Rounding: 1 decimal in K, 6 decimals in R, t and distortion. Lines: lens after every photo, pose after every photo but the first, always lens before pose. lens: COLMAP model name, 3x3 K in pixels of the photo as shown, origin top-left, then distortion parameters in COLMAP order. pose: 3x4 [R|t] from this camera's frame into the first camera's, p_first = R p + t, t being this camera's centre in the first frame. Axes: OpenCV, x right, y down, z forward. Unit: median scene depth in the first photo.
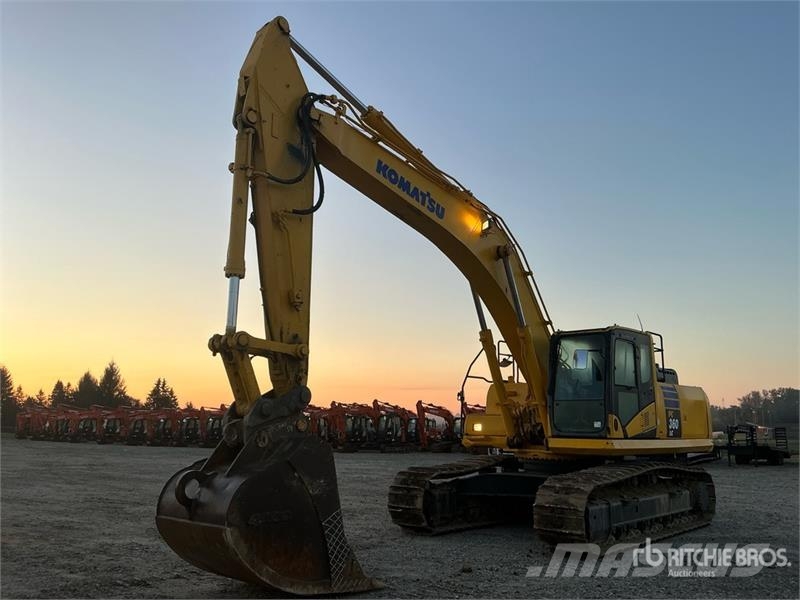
lens RADIAL K [[670.7, 0, 396.1], [0, 670.7, 303.3], [0, 0, 1]] dist [0.034821, -0.091166]
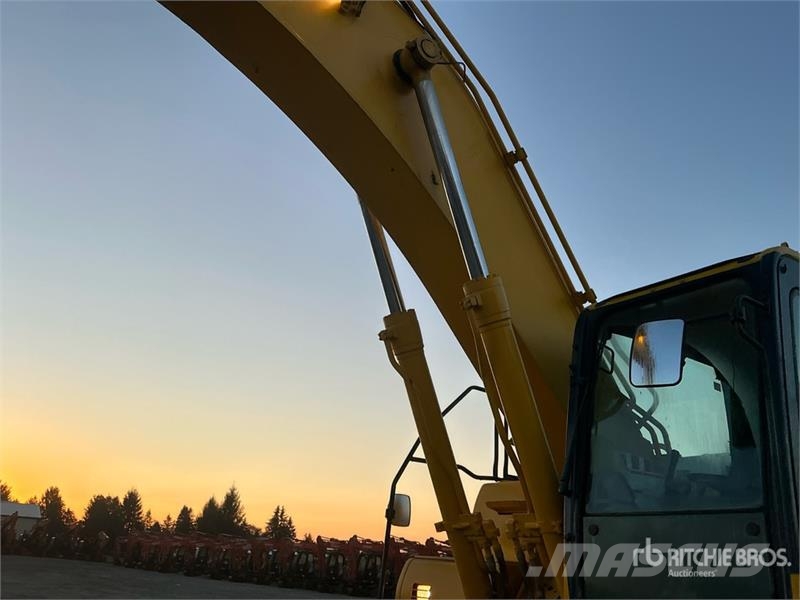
lens RADIAL K [[662.9, 0, 396.4], [0, 662.9, 297.1], [0, 0, 1]] dist [0.132094, -0.274381]
pose [[0.979836, -0.026555, -0.198033, 0.032946], [-0.013814, 0.979755, -0.199725, 0.016979], [0.199327, 0.198433, 0.959632, 0.105254]]
